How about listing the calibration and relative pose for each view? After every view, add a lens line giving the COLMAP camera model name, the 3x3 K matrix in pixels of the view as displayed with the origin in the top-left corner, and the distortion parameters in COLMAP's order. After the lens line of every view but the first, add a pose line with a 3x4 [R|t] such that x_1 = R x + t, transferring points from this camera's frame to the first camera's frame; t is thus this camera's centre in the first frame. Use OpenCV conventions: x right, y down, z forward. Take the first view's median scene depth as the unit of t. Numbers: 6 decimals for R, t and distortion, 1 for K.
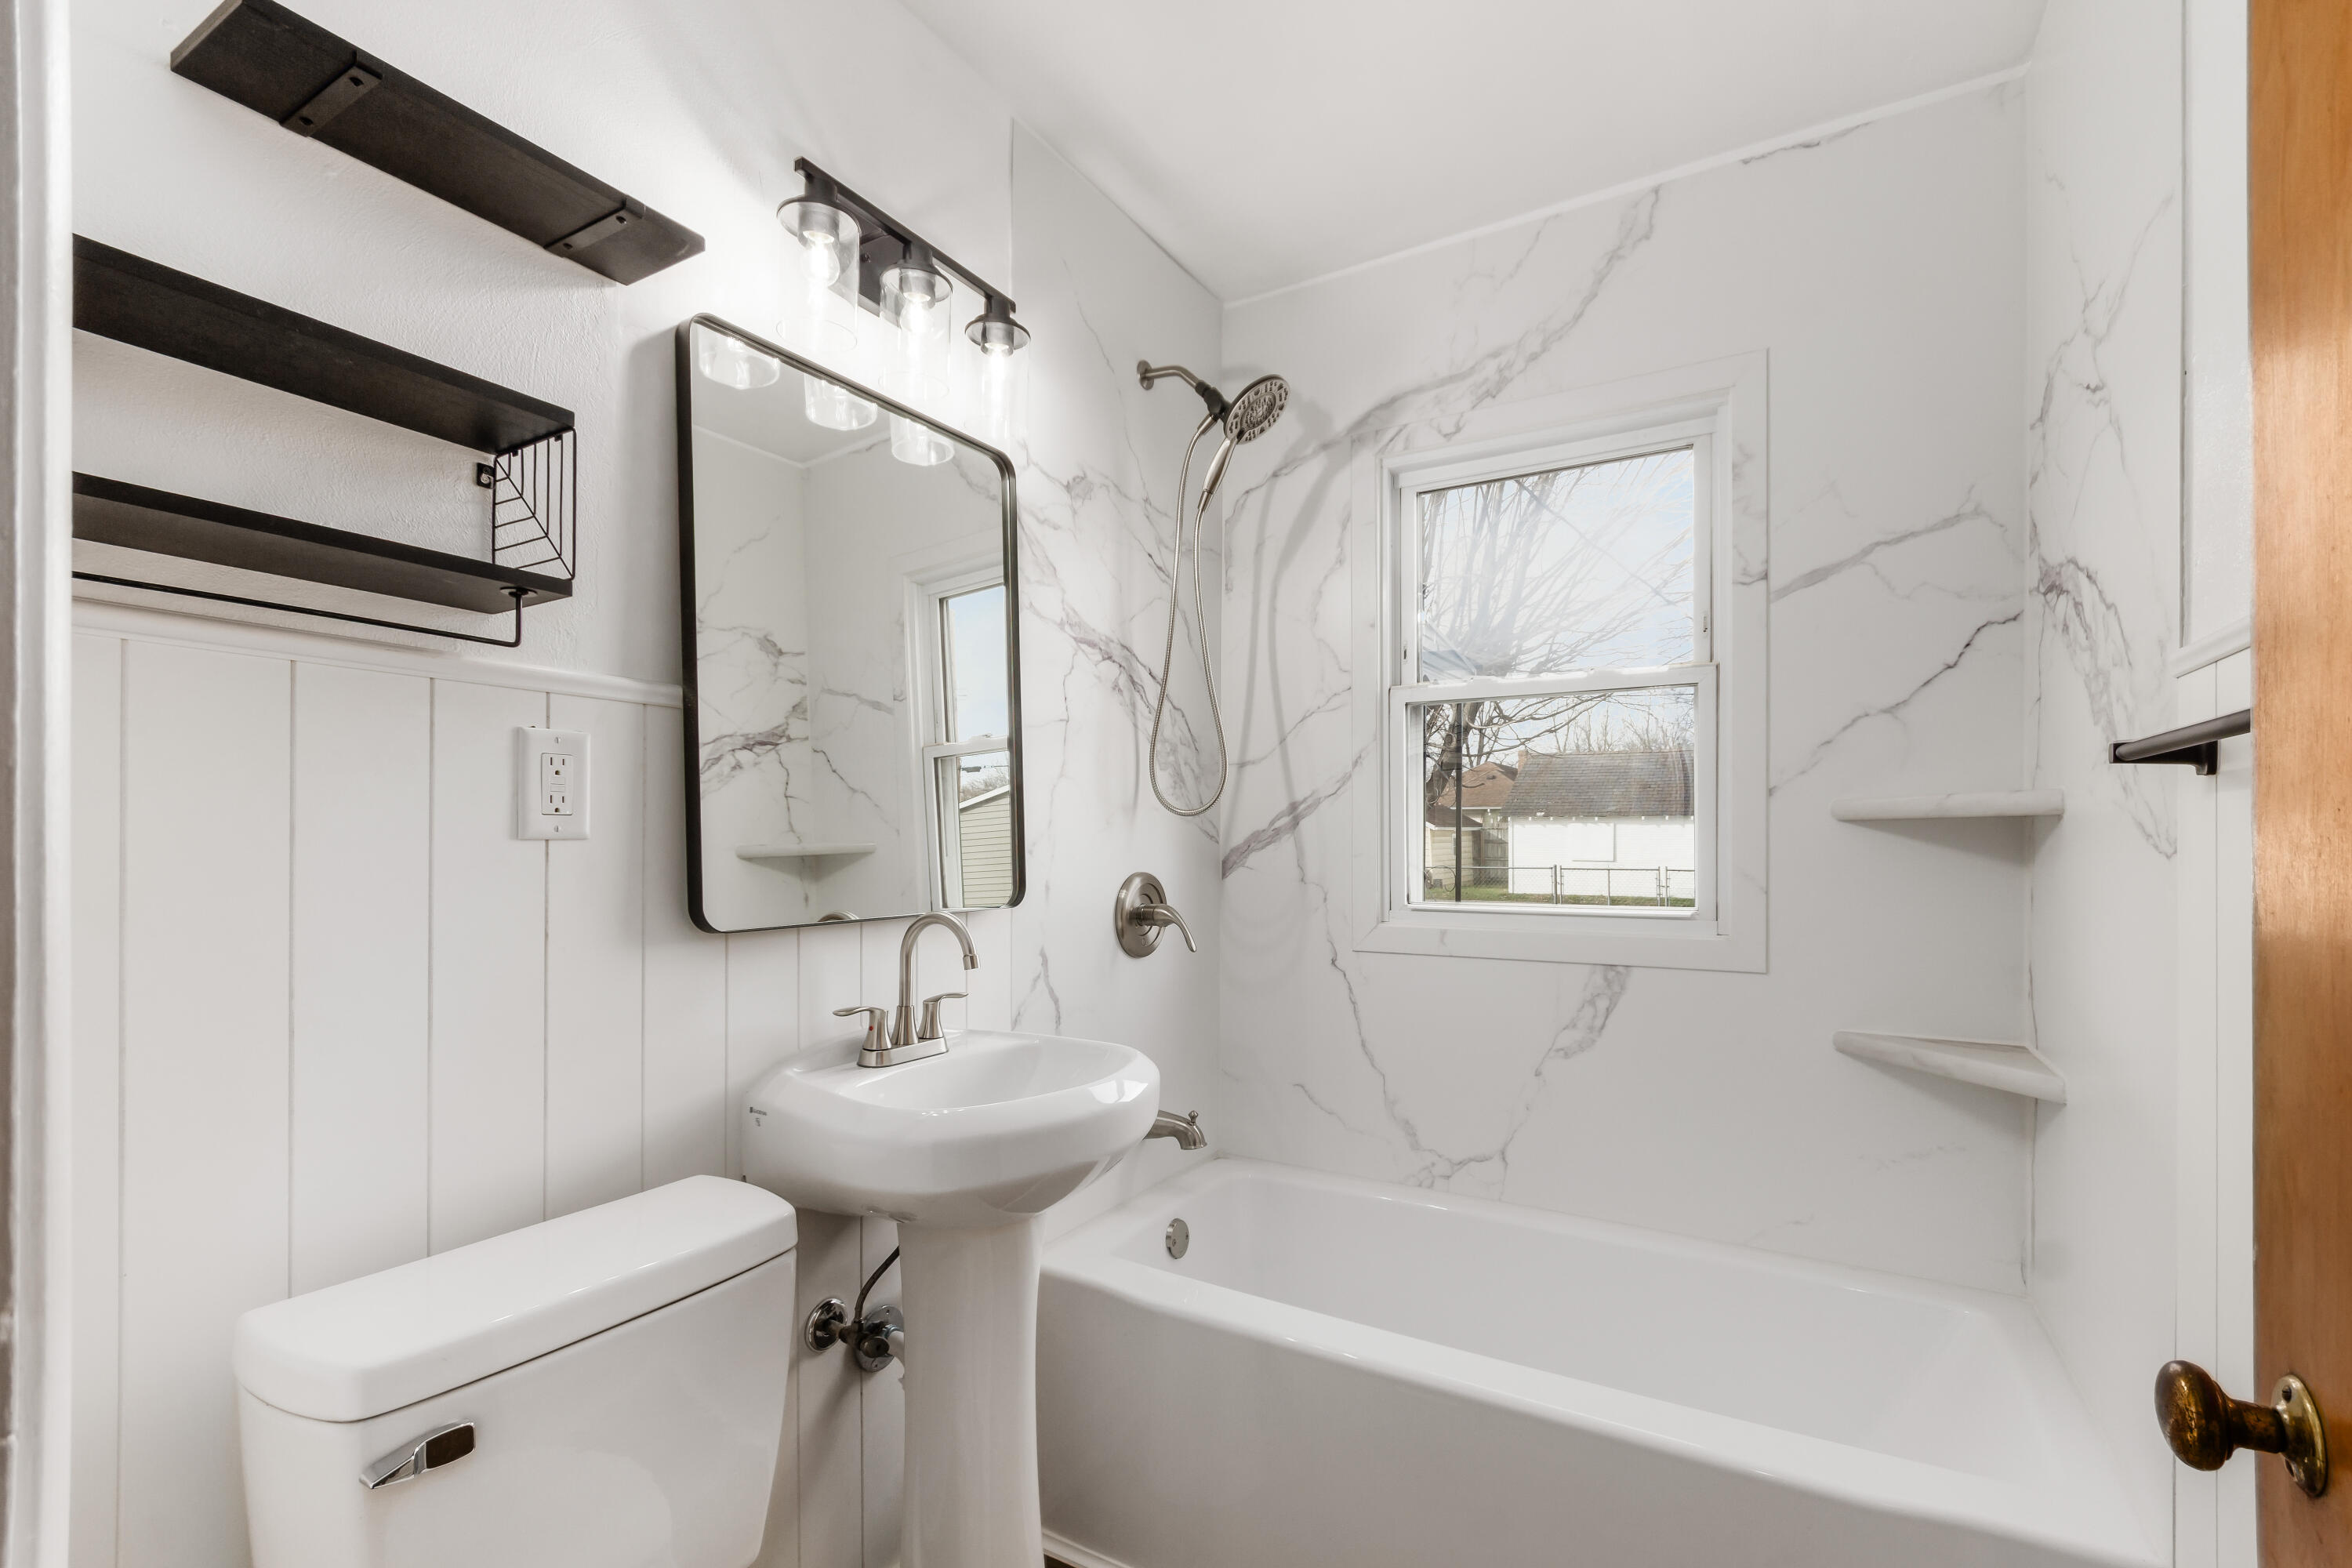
lens RADIAL K [[1033.2, 0, 1178.4], [0, 1033.2, 834.4], [0, 0, 1]] dist [0.000313, 0.000013]
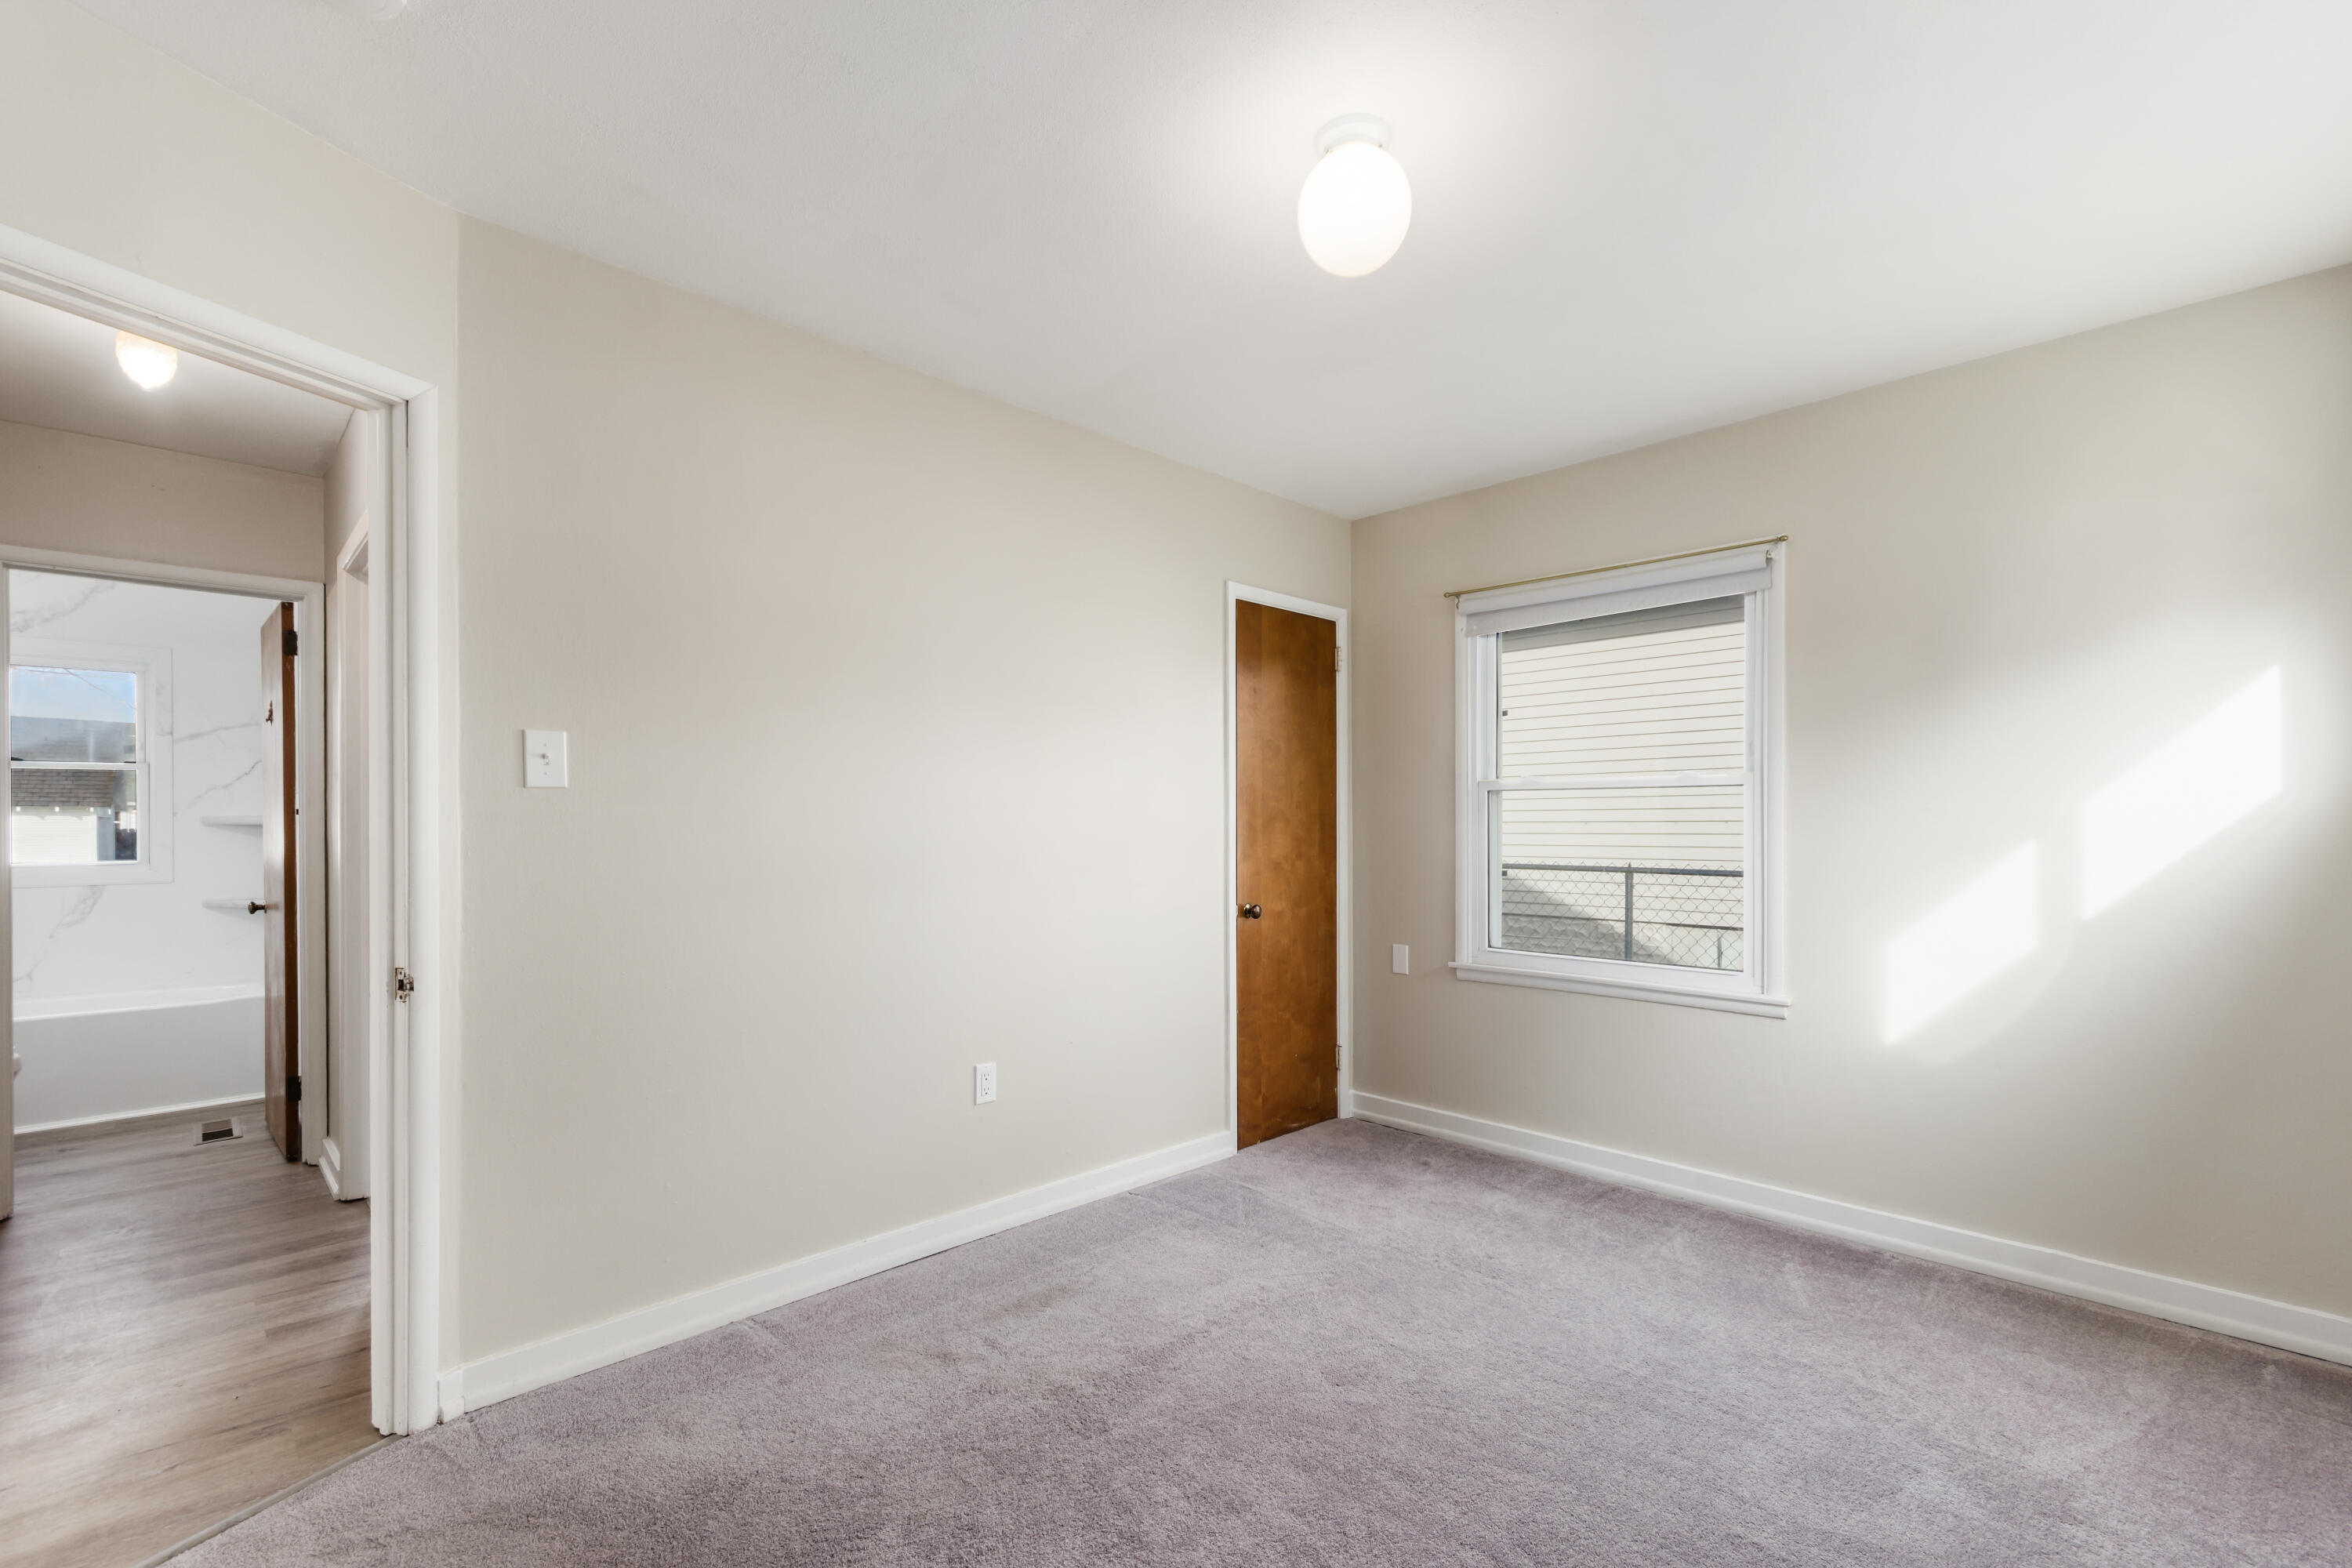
lens RADIAL K [[1033.2, 0, 1178.4], [0, 1033.2, 834.4], [0, 0, 1]] dist [0.000313, 0.000013]
pose [[0.263567, -0.005878, 0.964623, -1.324746], [0.007660, 0.999963, 0.004000, 0.021665], [-0.964611, 0.006334, 0.263602, -2.212318]]
